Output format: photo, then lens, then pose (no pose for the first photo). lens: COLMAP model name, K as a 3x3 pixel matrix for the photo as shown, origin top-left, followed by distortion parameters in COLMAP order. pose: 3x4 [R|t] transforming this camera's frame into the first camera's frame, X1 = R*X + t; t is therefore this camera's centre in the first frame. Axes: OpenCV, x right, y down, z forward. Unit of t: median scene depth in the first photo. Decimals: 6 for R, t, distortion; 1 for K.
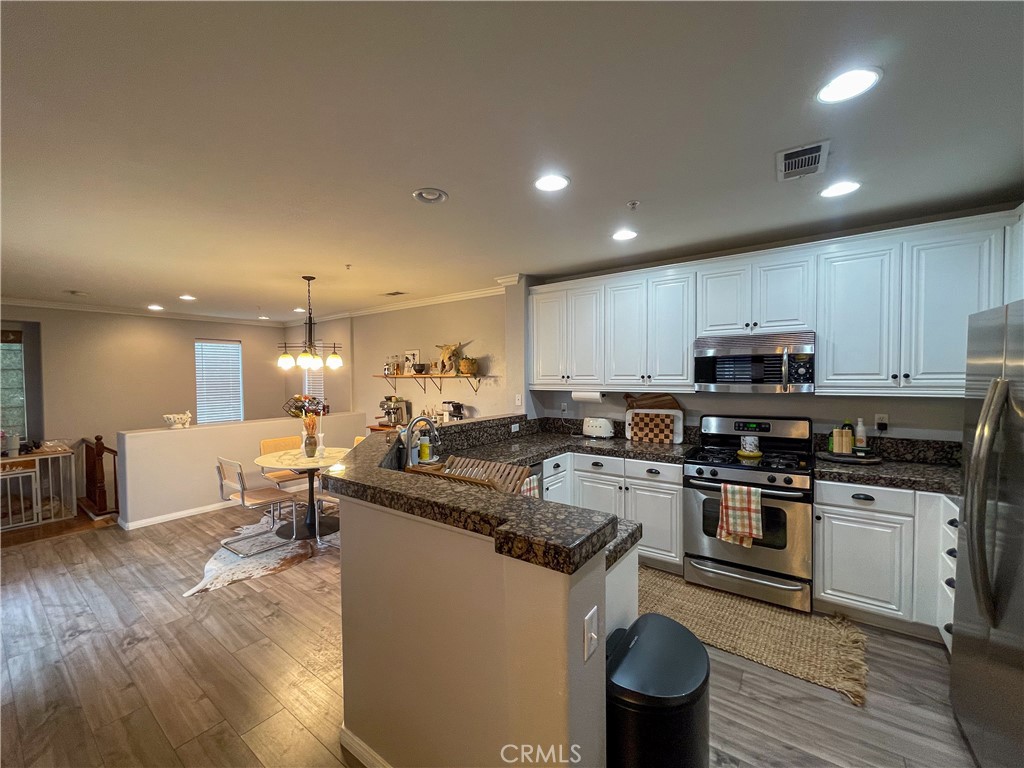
lens RADIAL K [[410.9, 0, 506.2], [0, 410.9, 388.8], [0, 0, 1]] dist [0.024045, -0.010326]
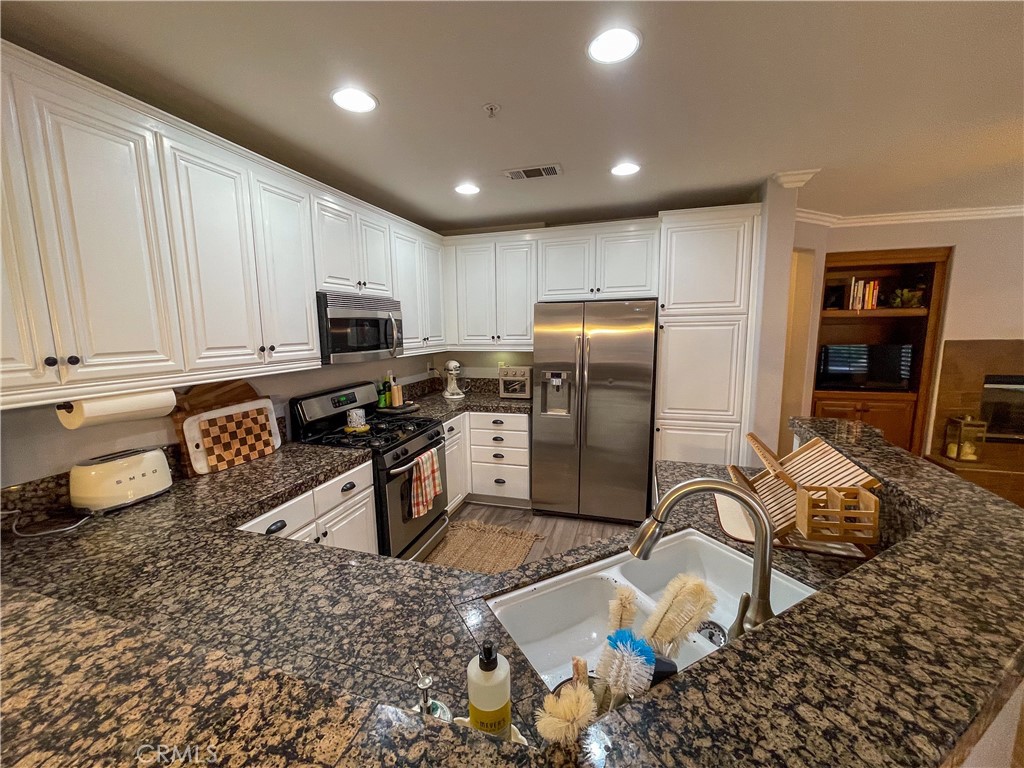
lens RADIAL K [[413.4, 0, 504.9], [0, 413.4, 388.2], [0, 0, 1]] dist [-0.006212, 0.000040]
pose [[-0.324567, -0.122208, 0.937935, -0.327718], [0.050934, 0.987921, 0.146346, -0.043004], [-0.944491, 0.095271, -0.314422, 0.913363]]
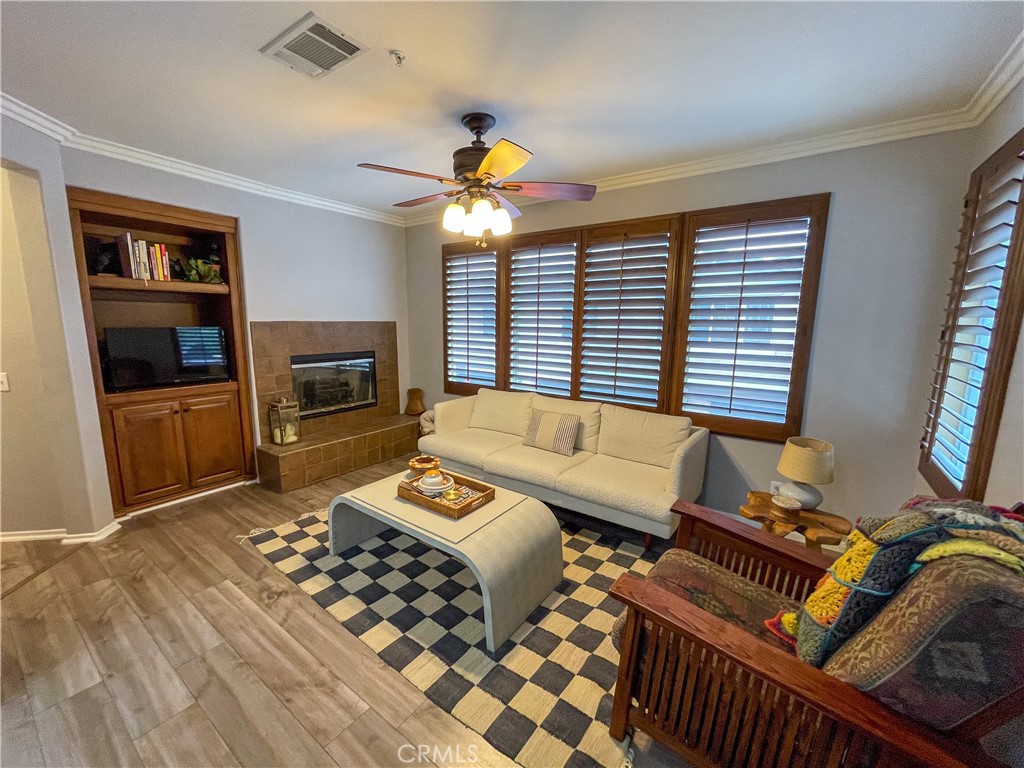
lens RADIAL K [[413.4, 0, 504.9], [0, 413.4, 388.2], [0, 0, 1]] dist [-0.006212, 0.000040]
pose [[-0.999780, 0.001907, -0.020876, -0.271652], [-0.002172, 0.981070, 0.193639, 0.015651], [0.020850, 0.193642, -0.980851, 0.477951]]
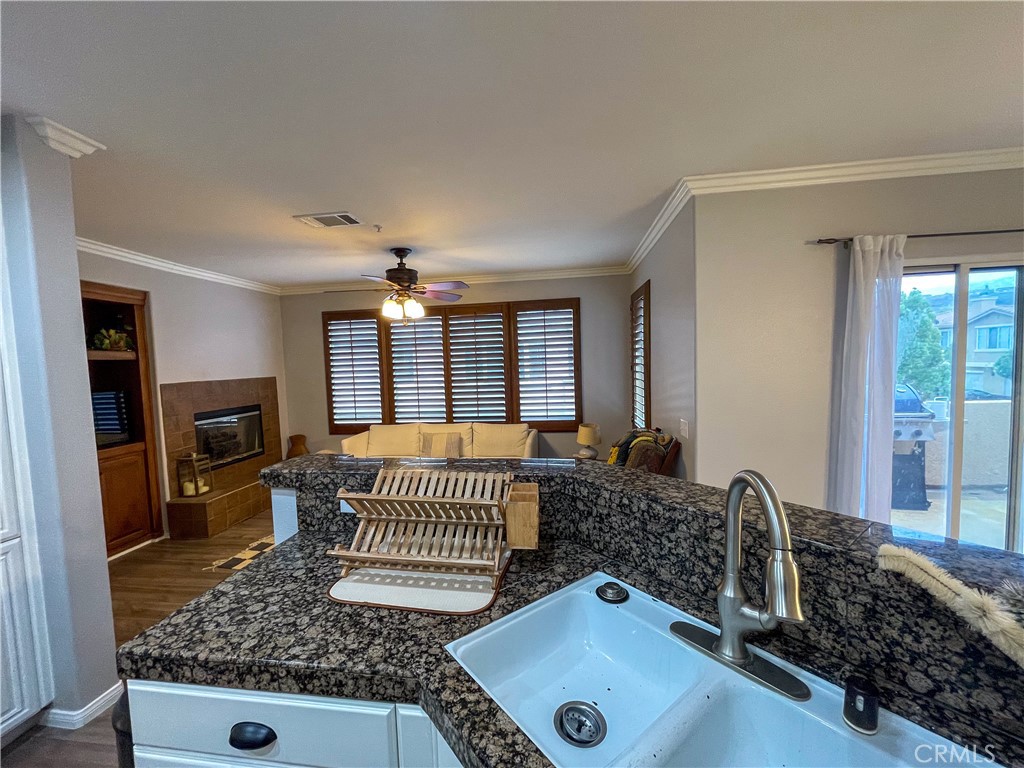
lens RADIAL K [[413.4, 0, 504.9], [0, 413.4, 388.2], [0, 0, 1]] dist [-0.006212, 0.000040]
pose [[-0.873337, 0.069579, -0.482122, 0.071690], [0.026803, 0.995111, 0.095060, -0.017025], [0.486379, 0.070097, -0.870932, 0.848457]]
